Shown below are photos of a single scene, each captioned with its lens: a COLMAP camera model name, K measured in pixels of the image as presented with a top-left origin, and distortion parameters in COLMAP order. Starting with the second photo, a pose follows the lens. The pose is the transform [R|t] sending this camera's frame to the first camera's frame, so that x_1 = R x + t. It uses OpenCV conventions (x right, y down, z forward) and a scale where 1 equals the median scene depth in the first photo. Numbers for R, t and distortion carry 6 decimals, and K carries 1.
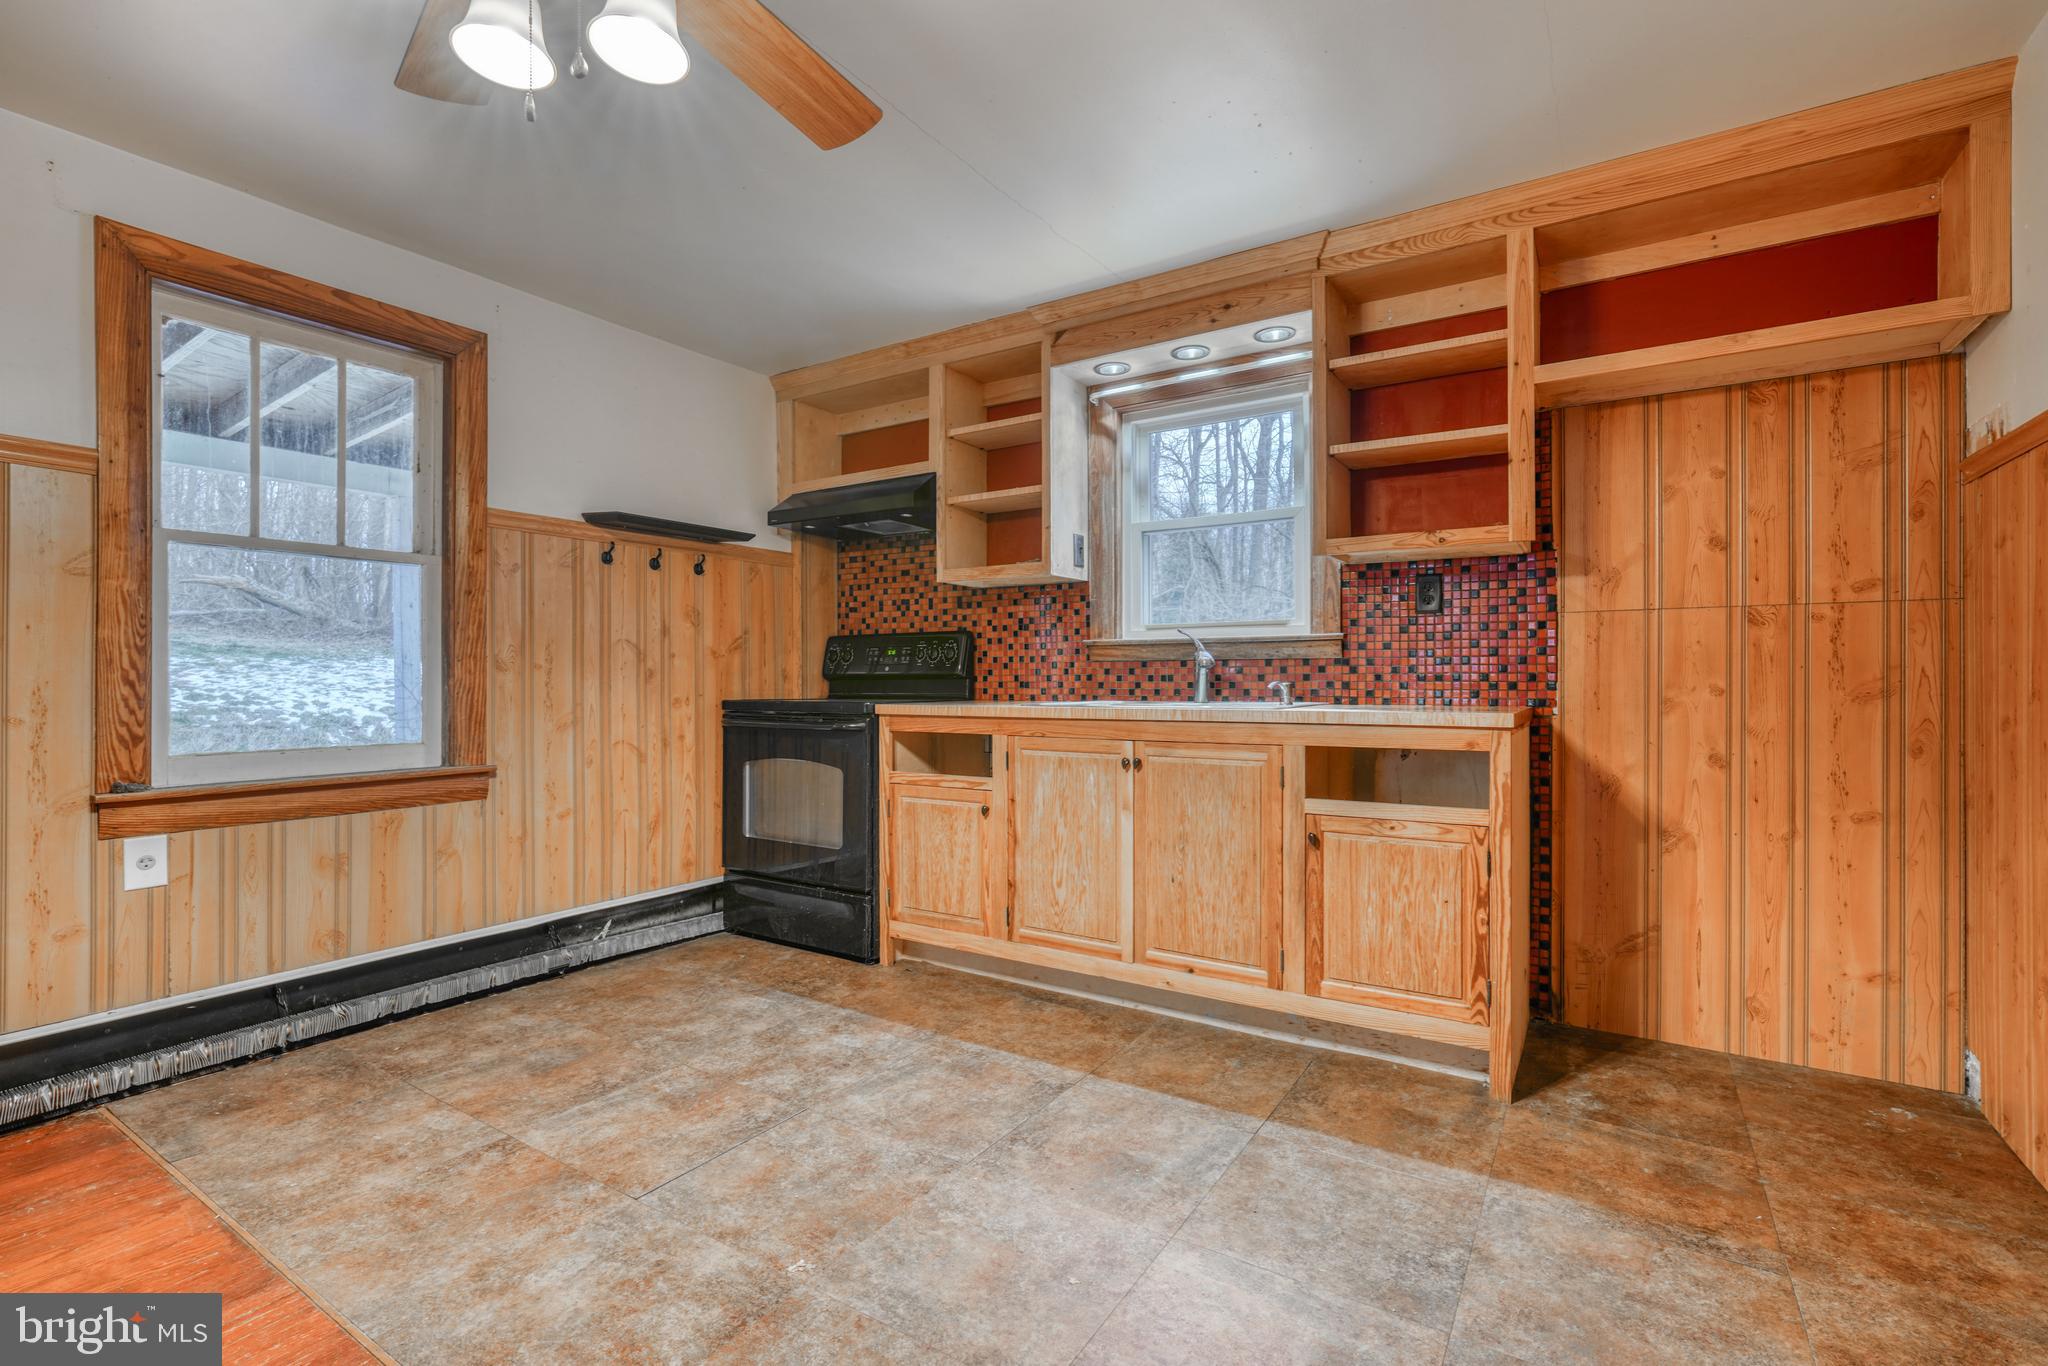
lens RADIAL K [[935.6, 0, 1008.5], [0, 935.6, 678.9], [0, 0, 1]] dist [-0.012856, 0.008128]
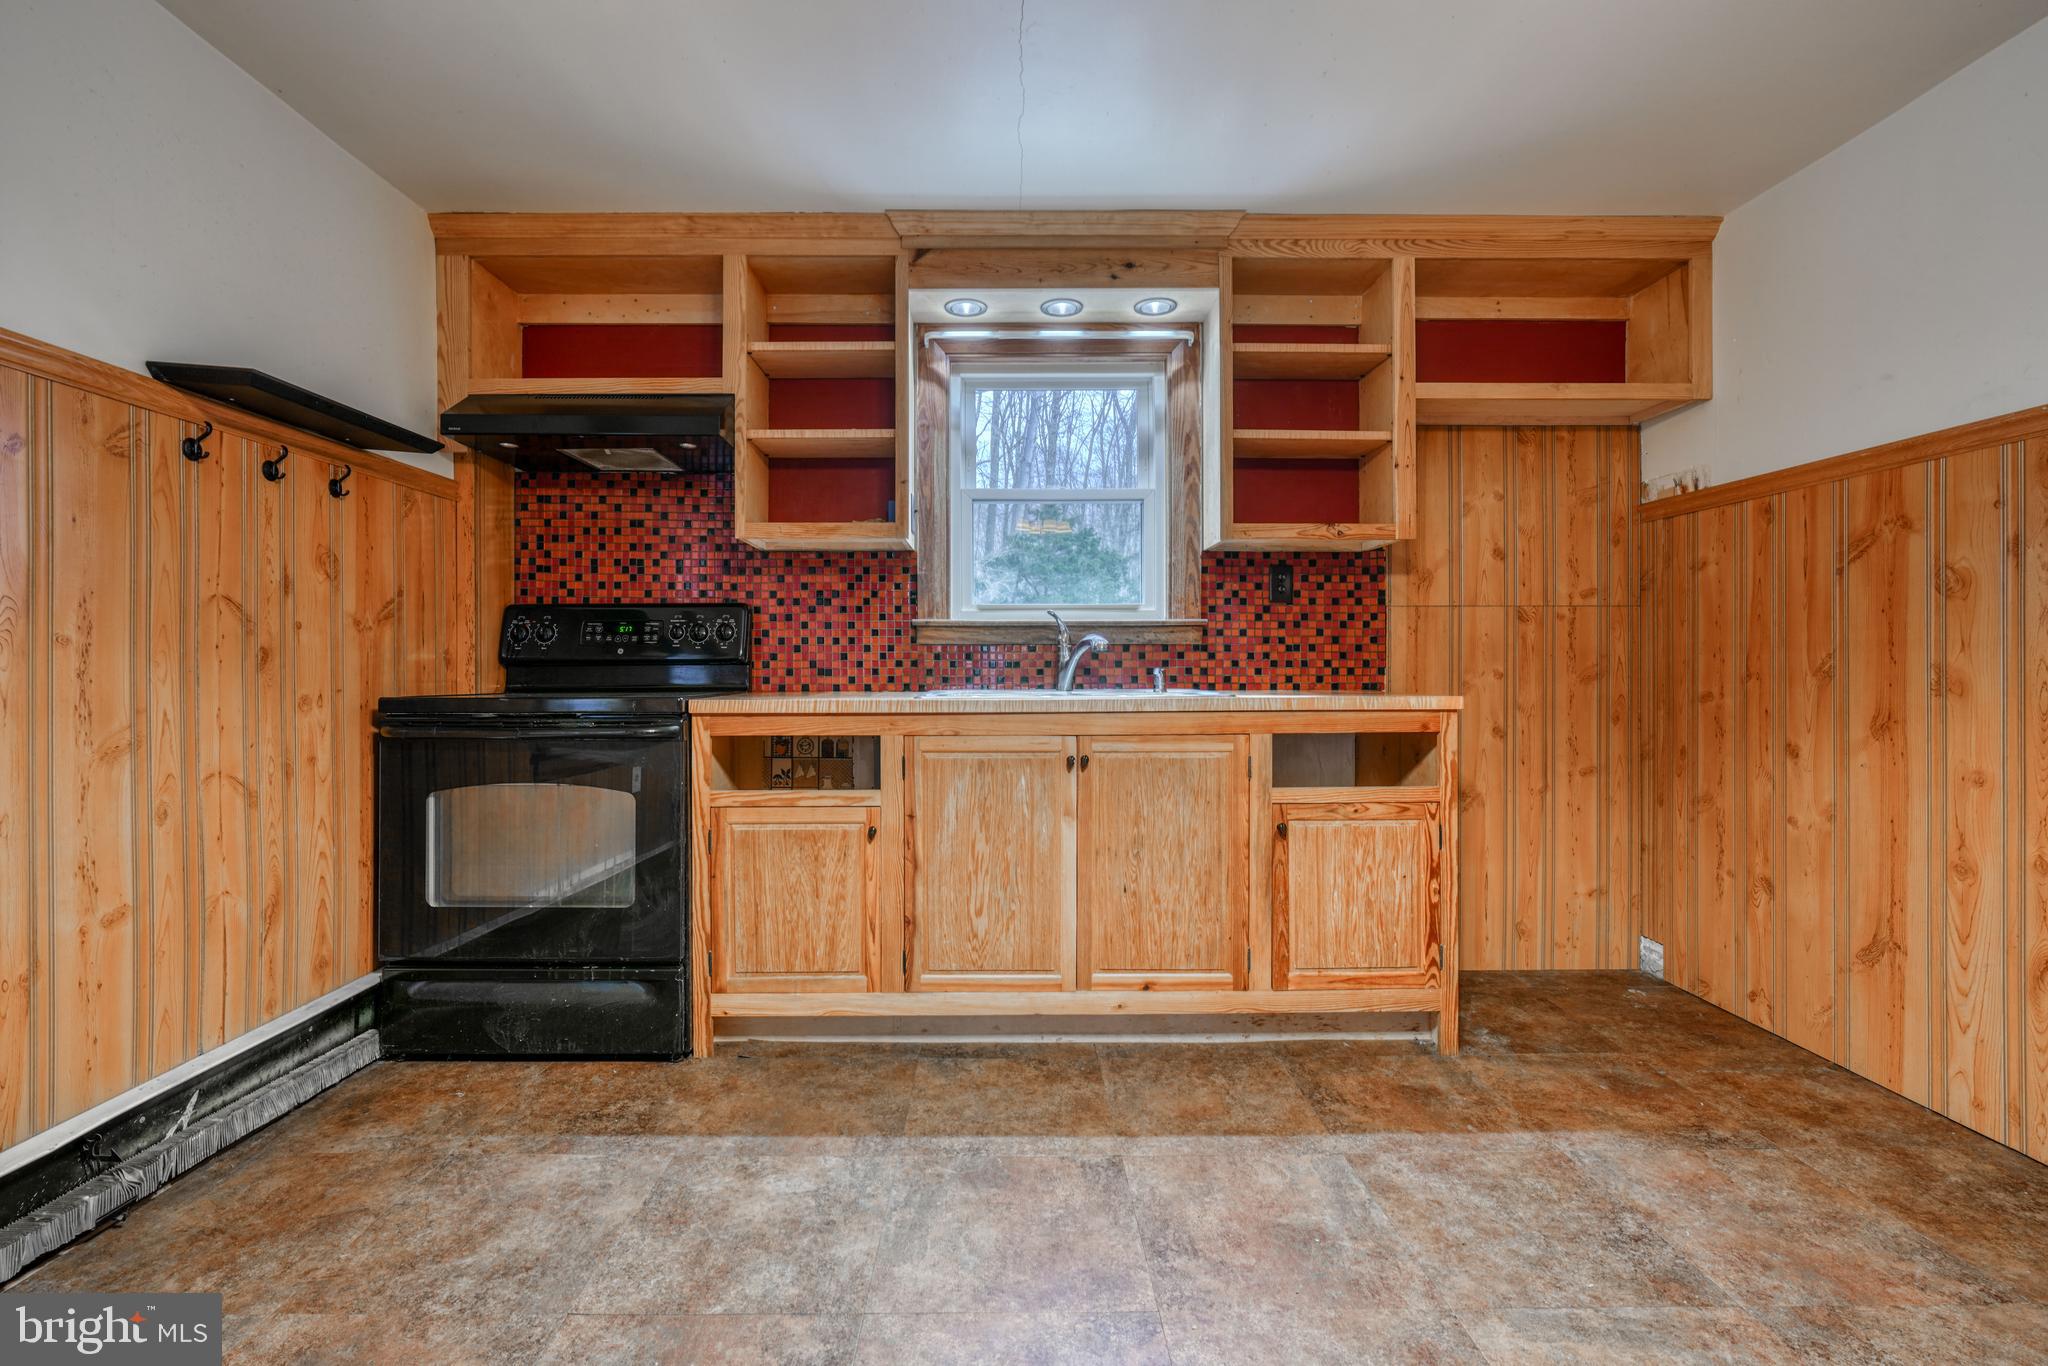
lens RADIAL K [[917.2, 0, 1012.7], [0, 917.2, 665.1], [0, 0, 1]] dist [-0.016864, 0.008010]
pose [[0.830420, 0.000557, 0.557138, -0.389927], [-0.000114, 1.000000, -0.000830, 0.001071], [-0.557138, 0.000626, 0.830420, 0.324051]]
